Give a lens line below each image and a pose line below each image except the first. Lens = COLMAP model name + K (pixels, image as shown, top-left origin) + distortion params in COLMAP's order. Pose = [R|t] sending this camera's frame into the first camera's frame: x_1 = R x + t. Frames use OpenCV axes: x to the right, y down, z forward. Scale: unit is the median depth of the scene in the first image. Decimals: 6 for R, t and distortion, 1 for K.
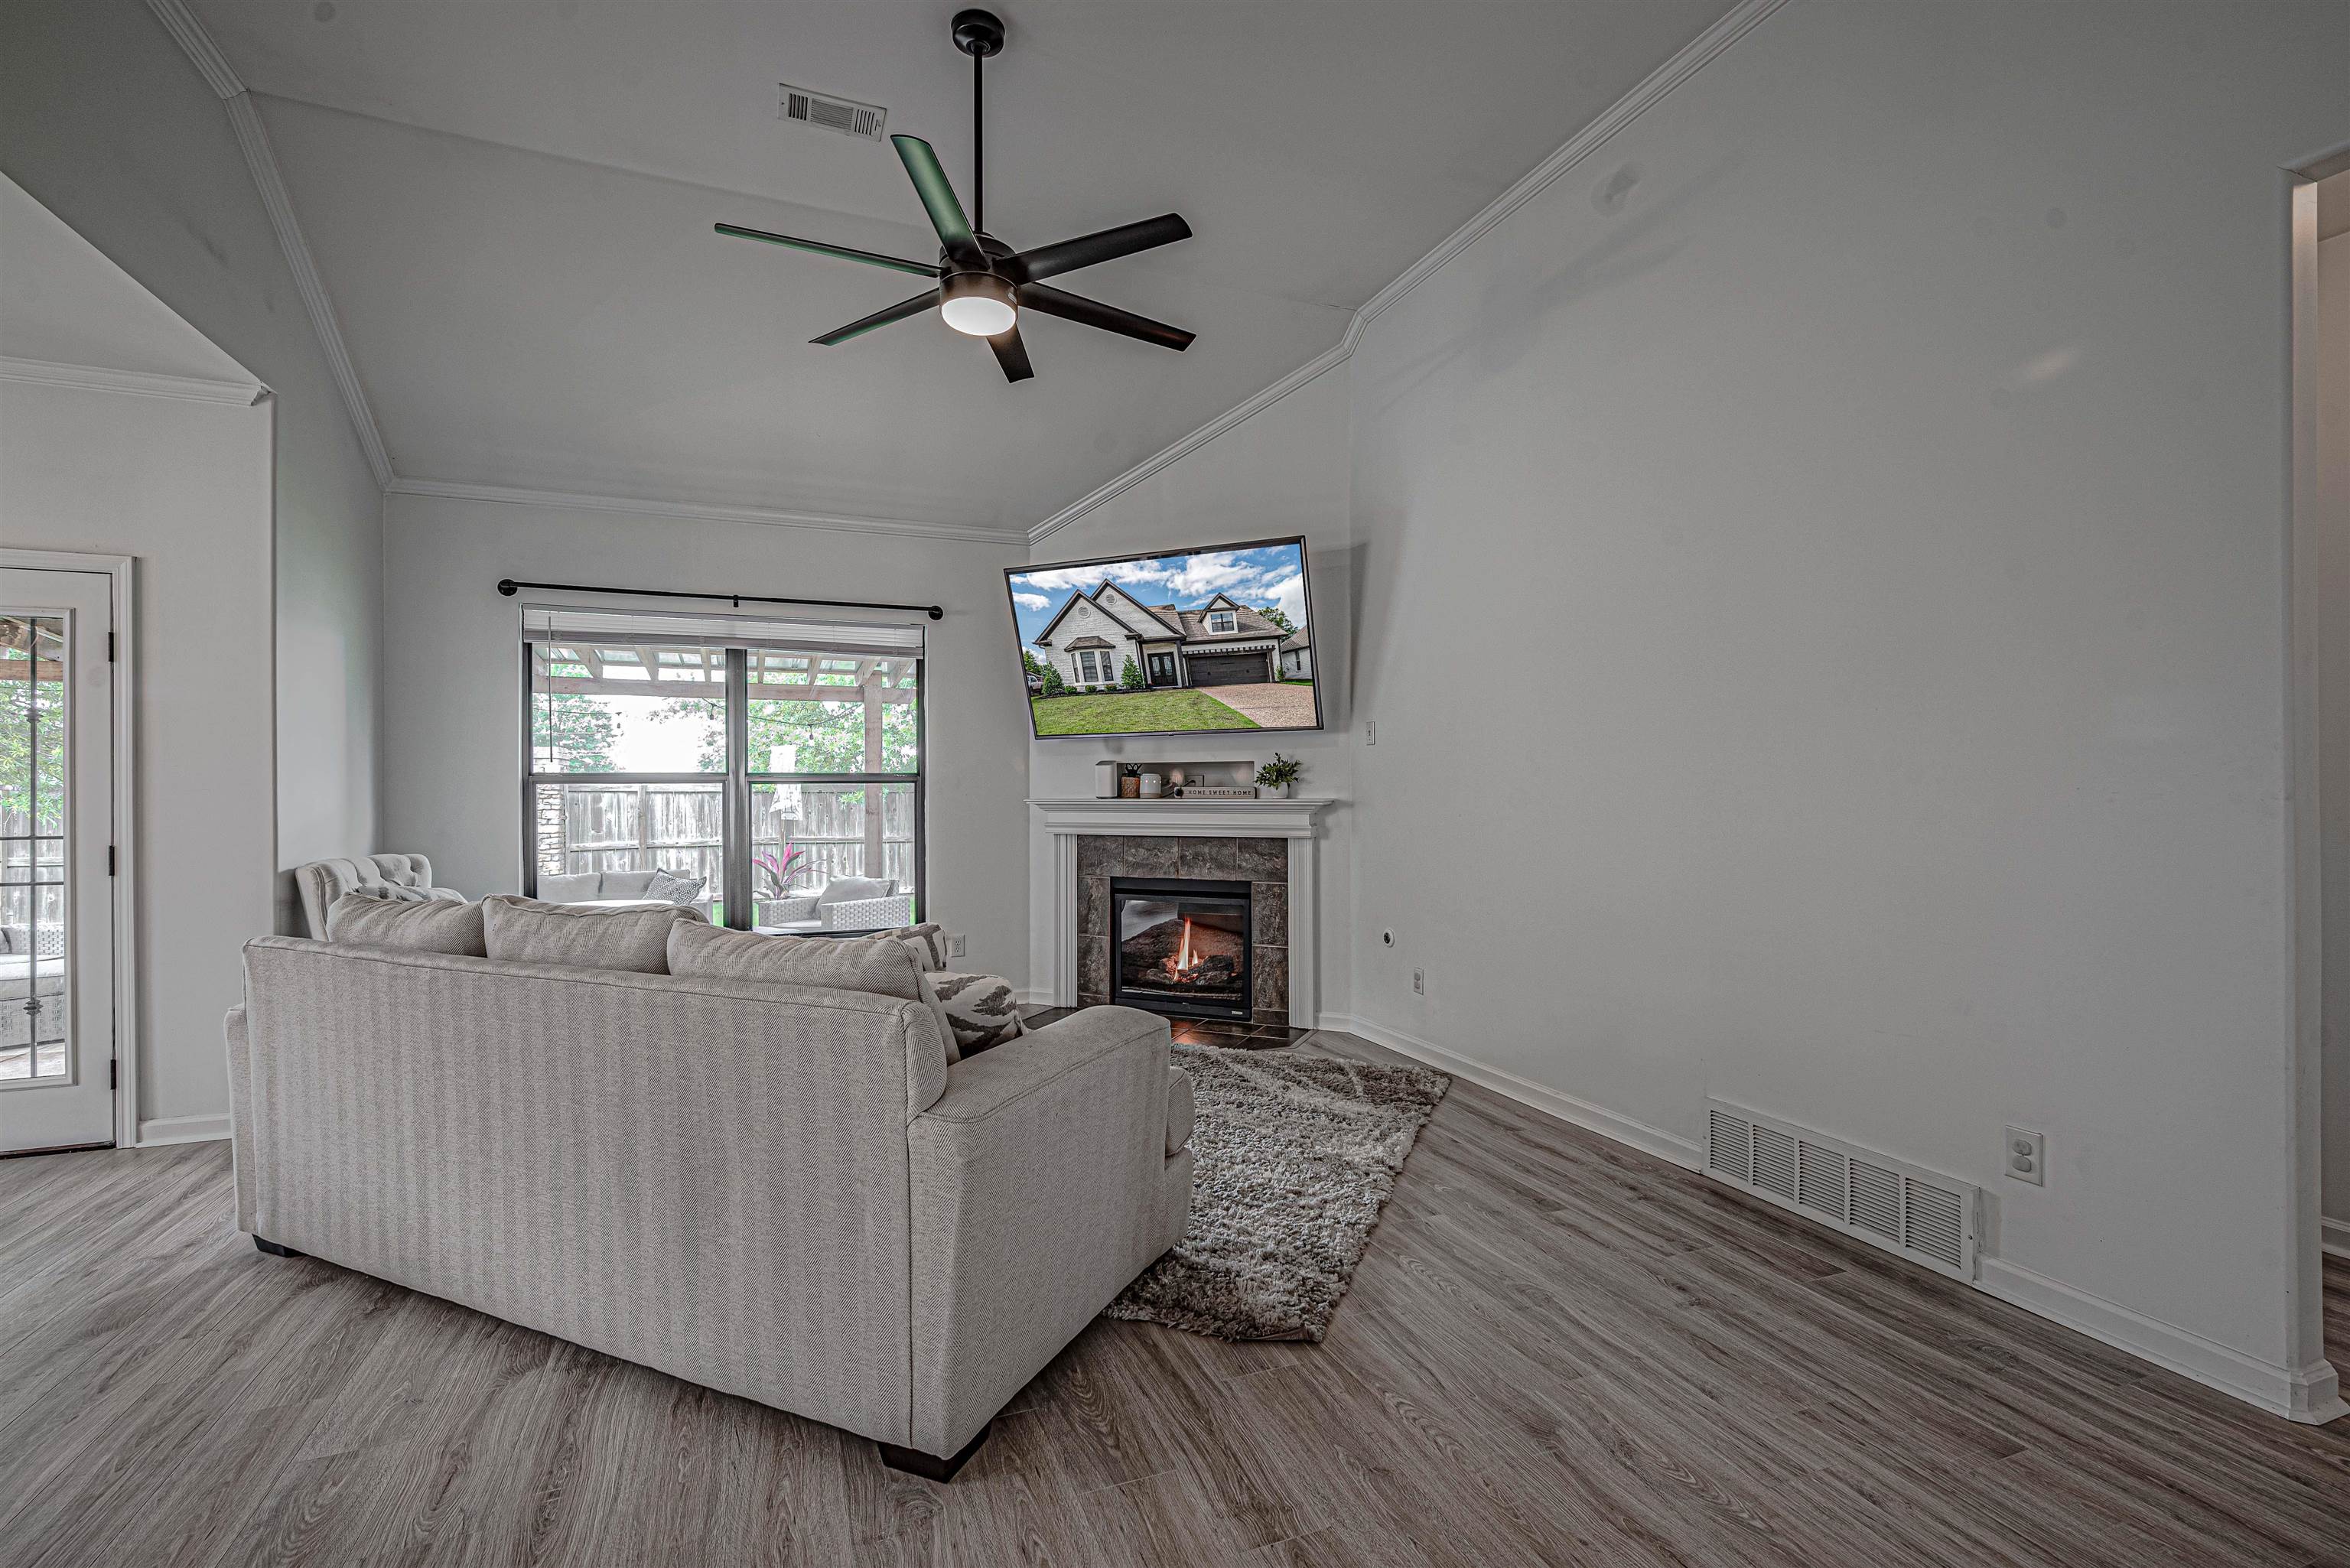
lens RADIAL K [[1039.4, 0, 1165.1], [0, 1039.4, 792.7], [0, 0, 1]] dist [0.002212, 0.000186]
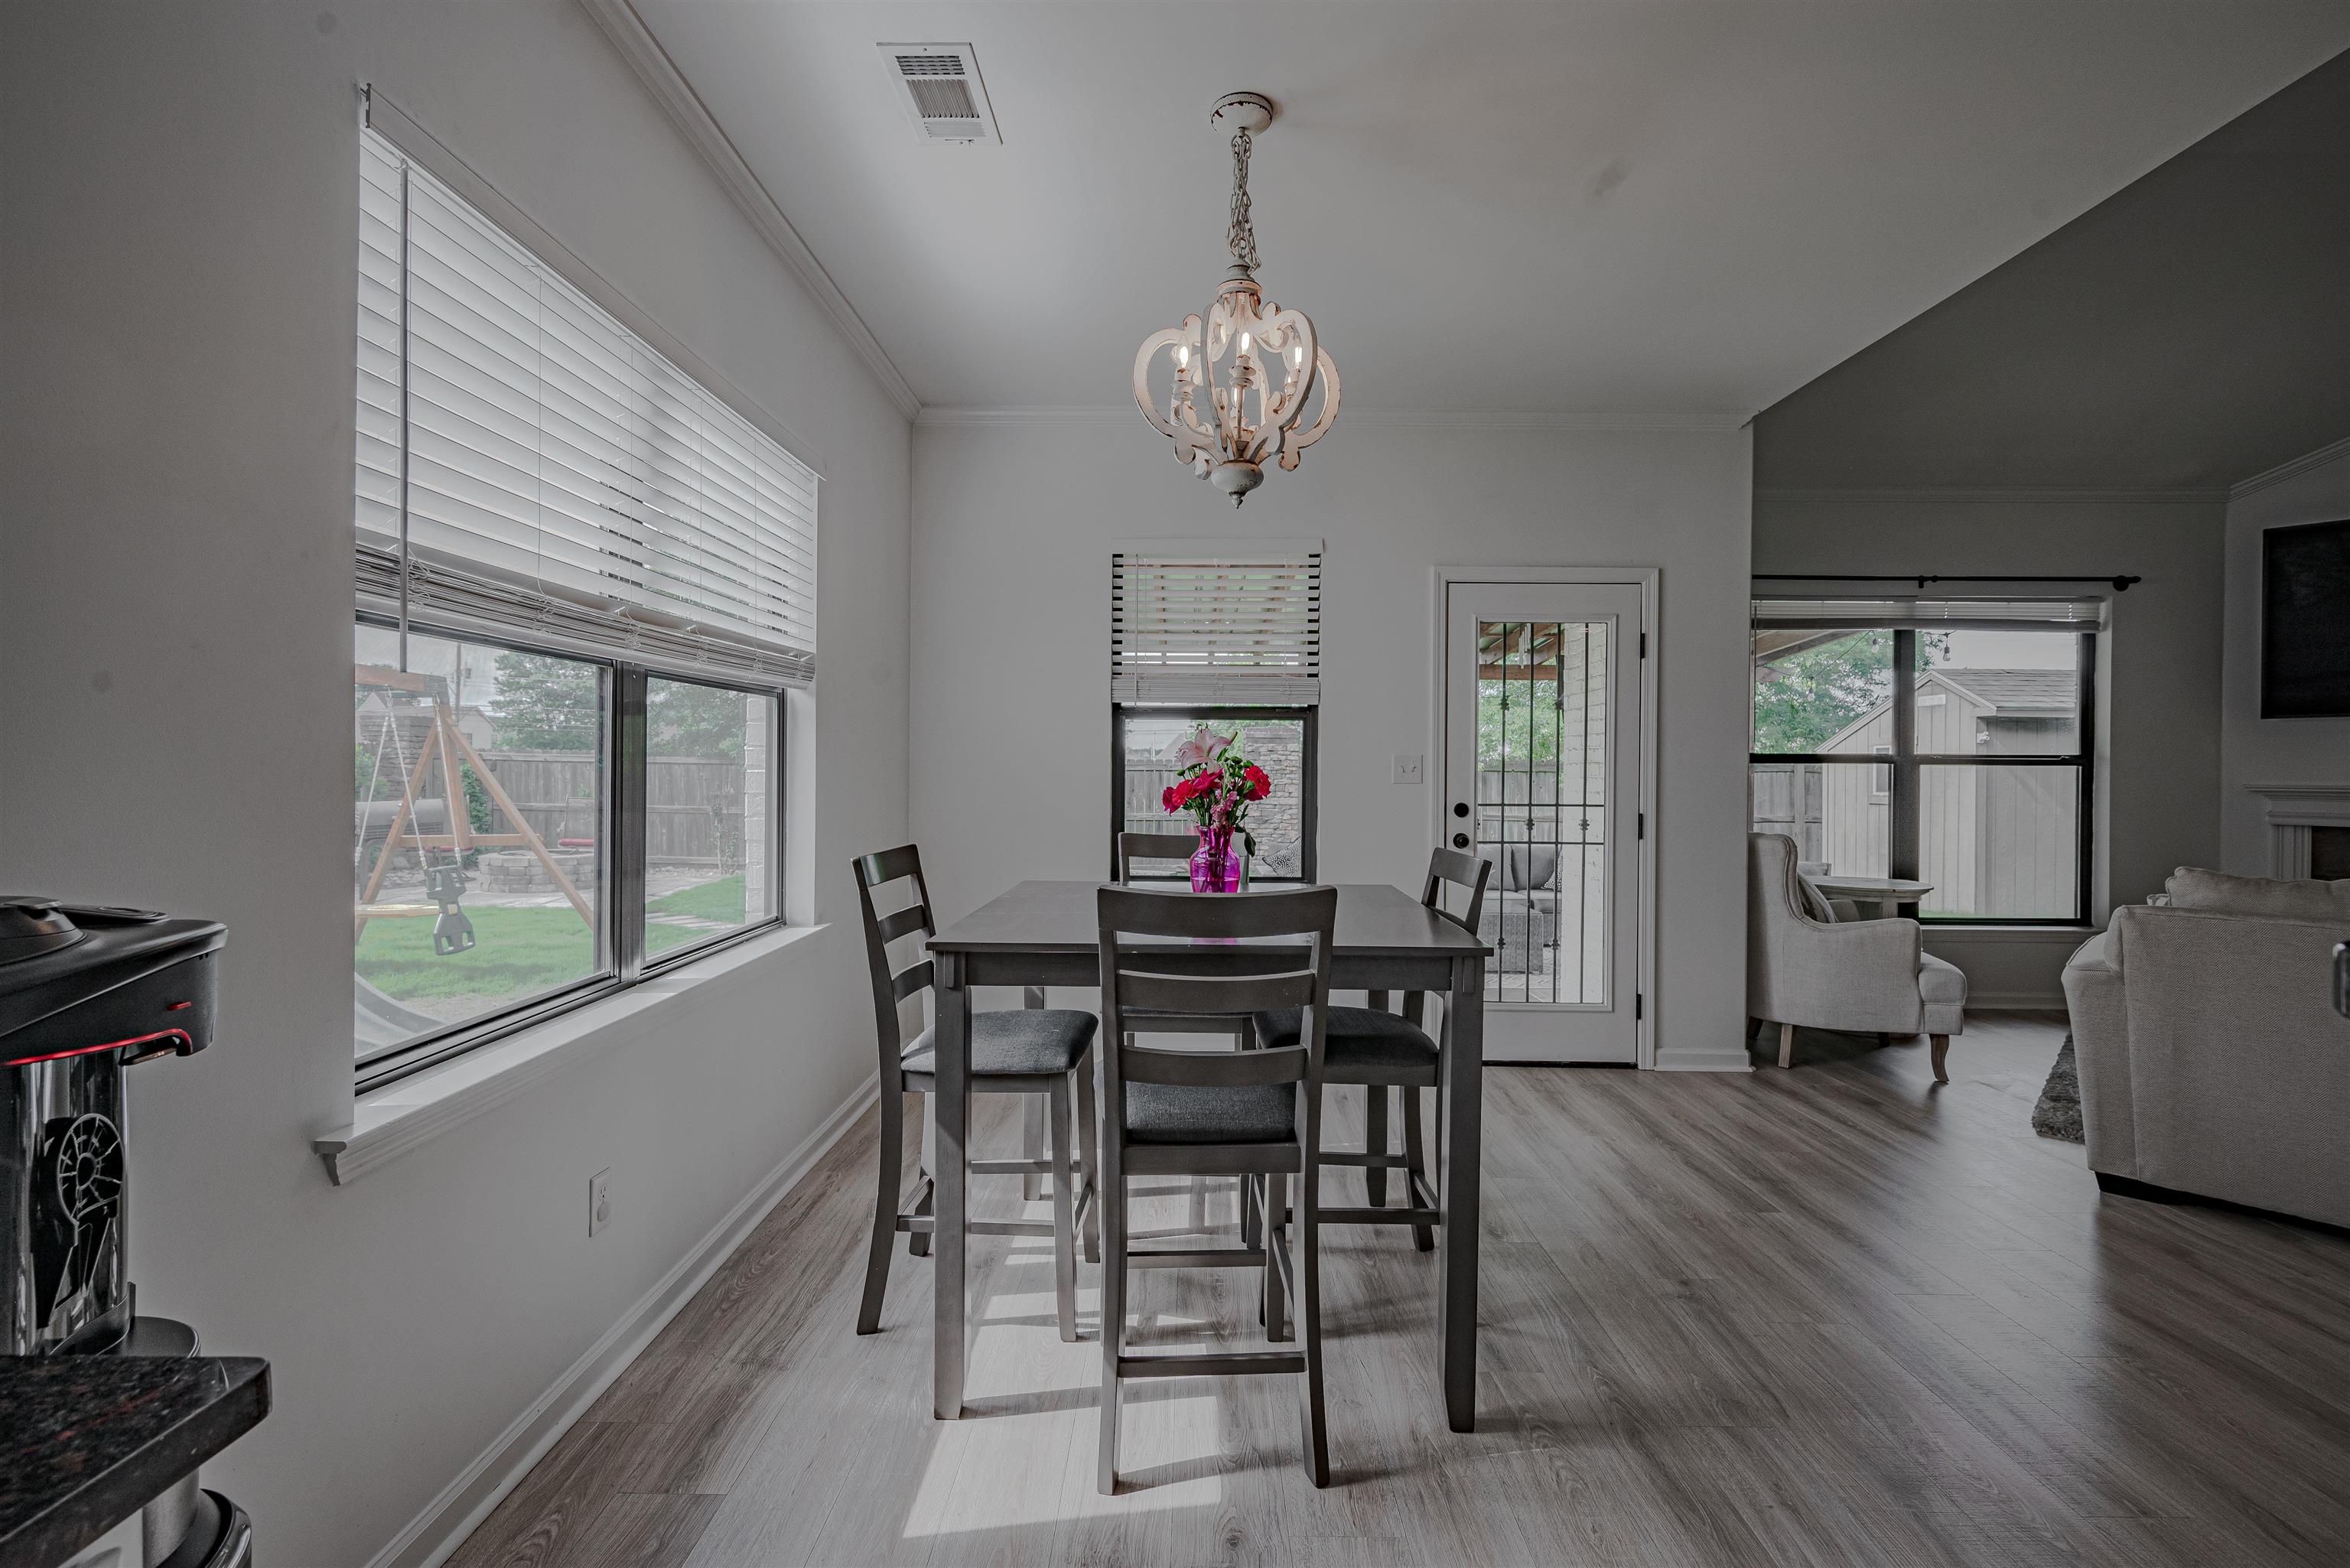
lens RADIAL K [[1039.4, 0, 1174.2], [0, 1039.4, 774.2], [0, 0, 1]] dist [0.002212, 0.000186]
pose [[0.929145, 0.015286, -0.369400, -0.737120], [-0.014133, 0.999883, 0.005828, 0.004873], [0.369446, -0.000194, 0.929252, -0.201768]]
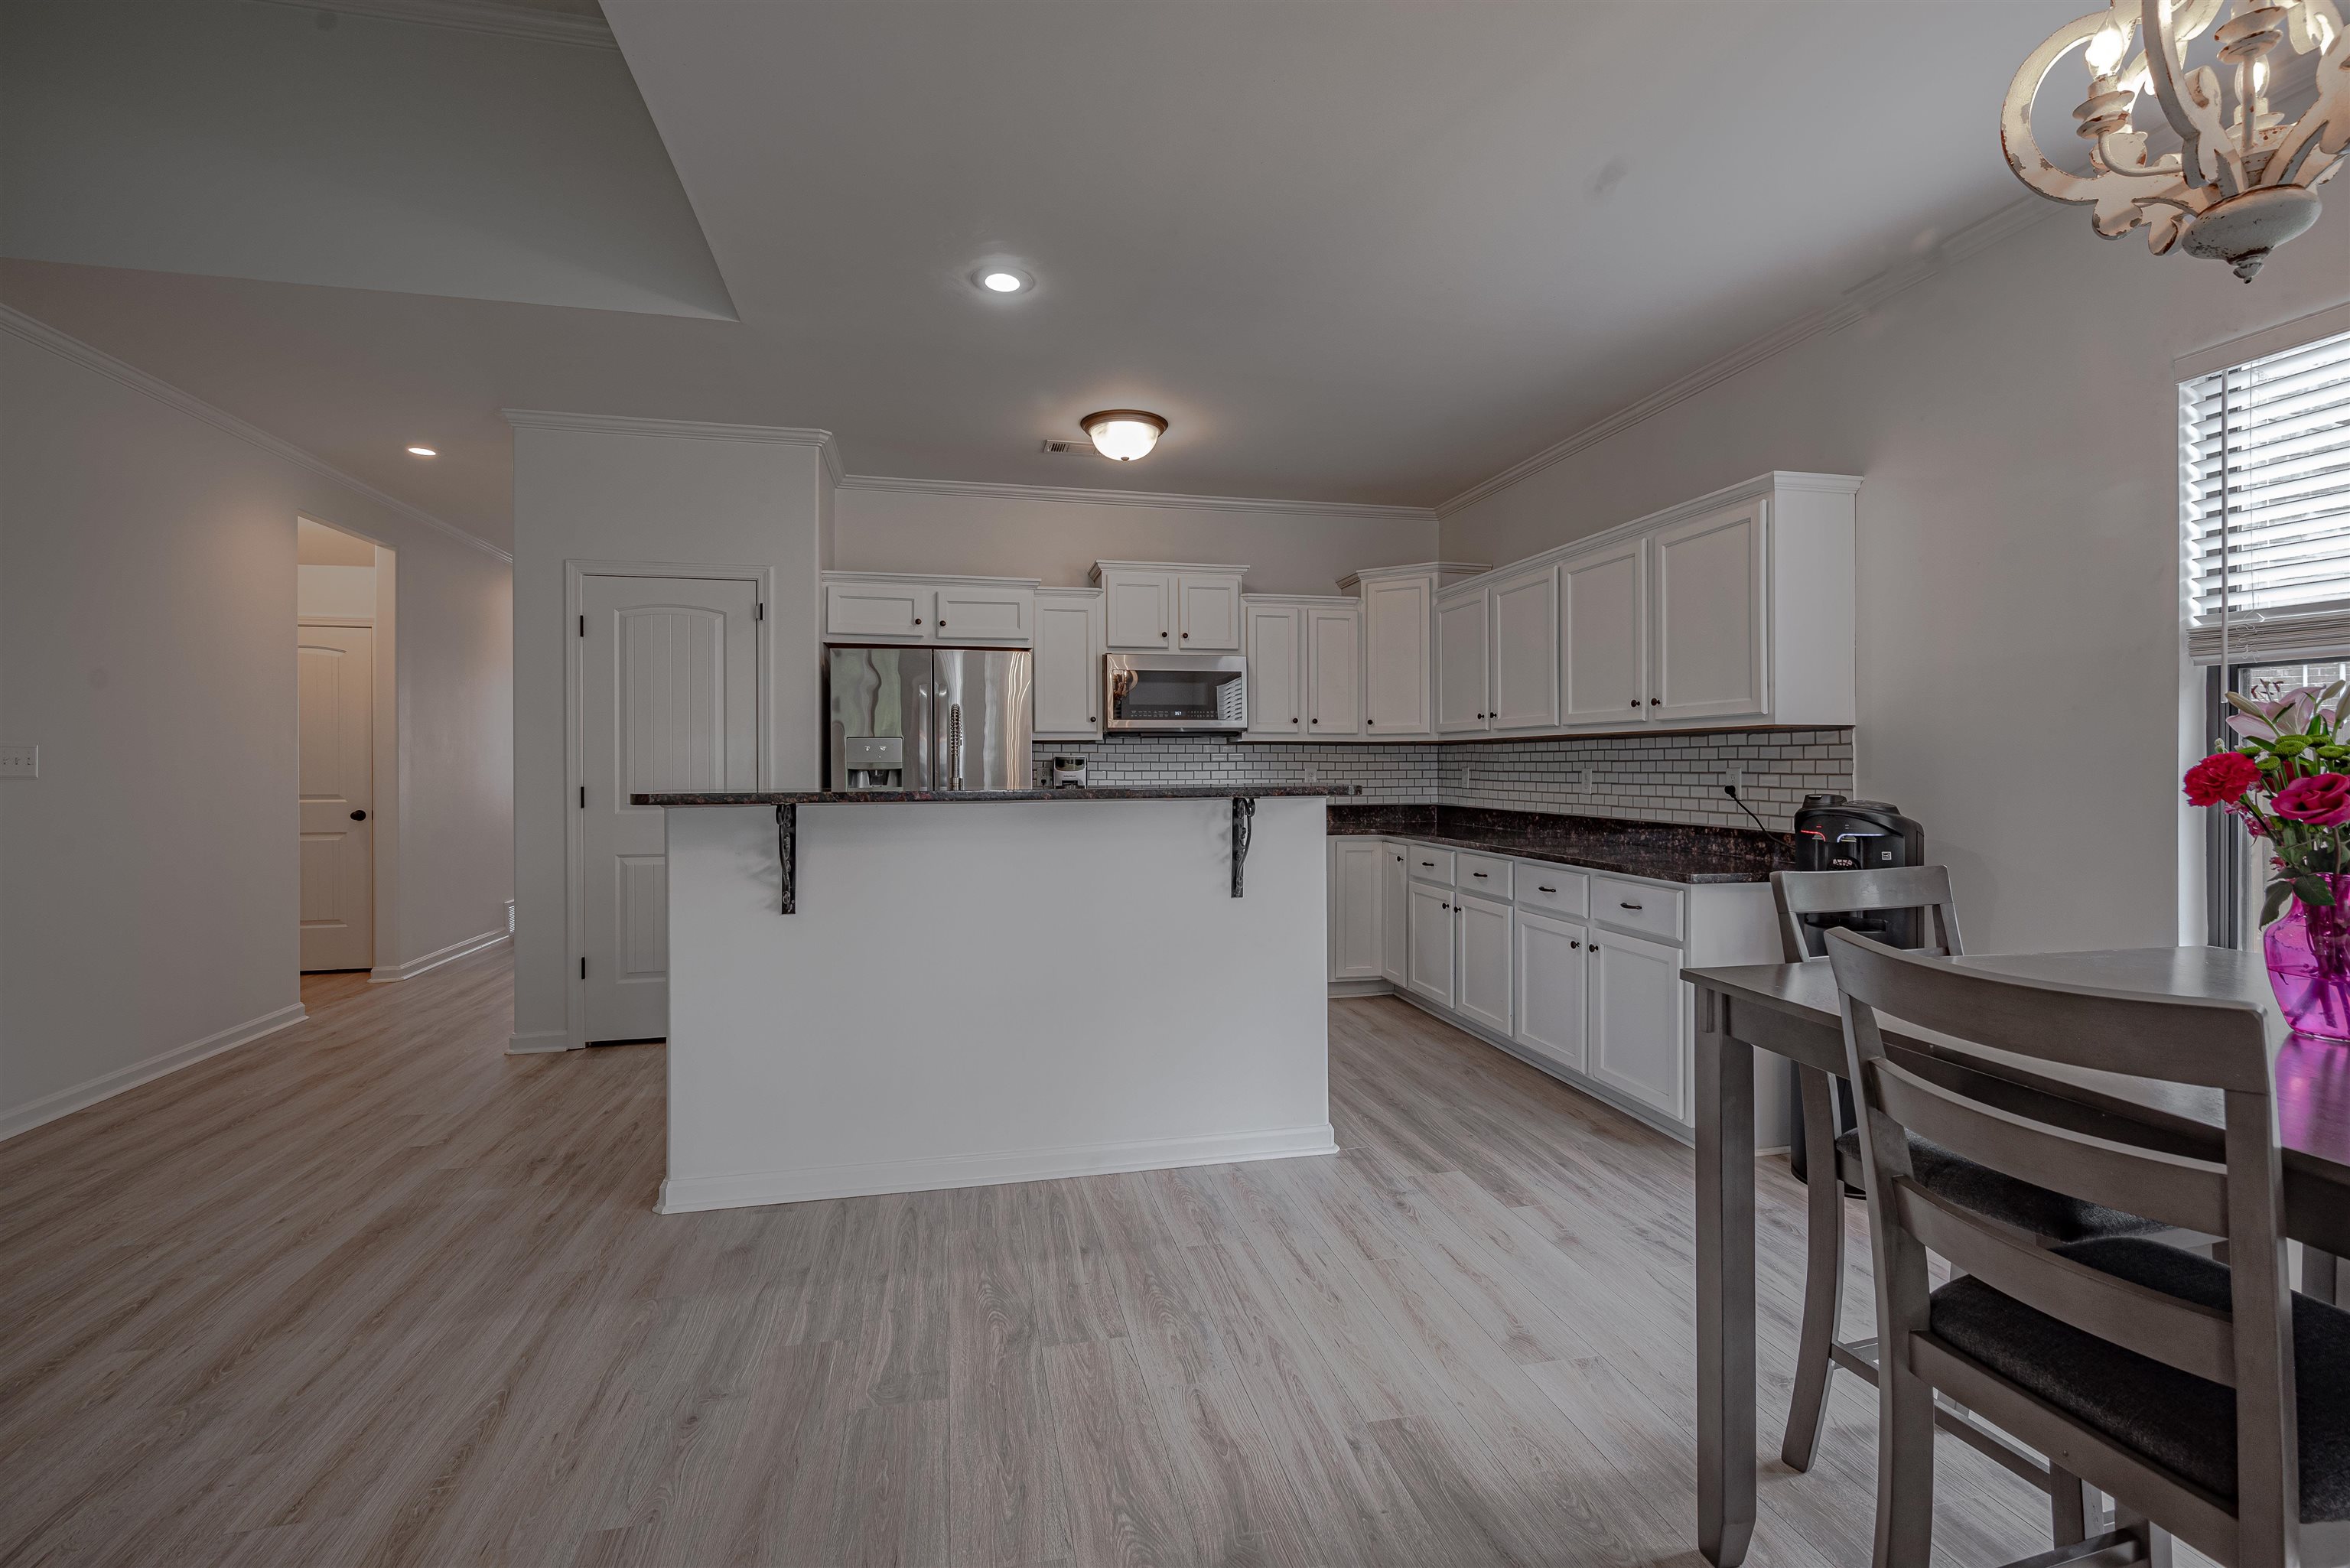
lens RADIAL K [[1039.4, 0, 1185.1], [0, 1039.4, 762.5], [0, 0, 1]] dist [0.002212, 0.000186]
pose [[-0.989019, 0.005121, 0.147699, -0.667706], [0.005654, 0.999979, 0.003189, 0.003528], [-0.147680, 0.003989, -0.989027, 0.507219]]
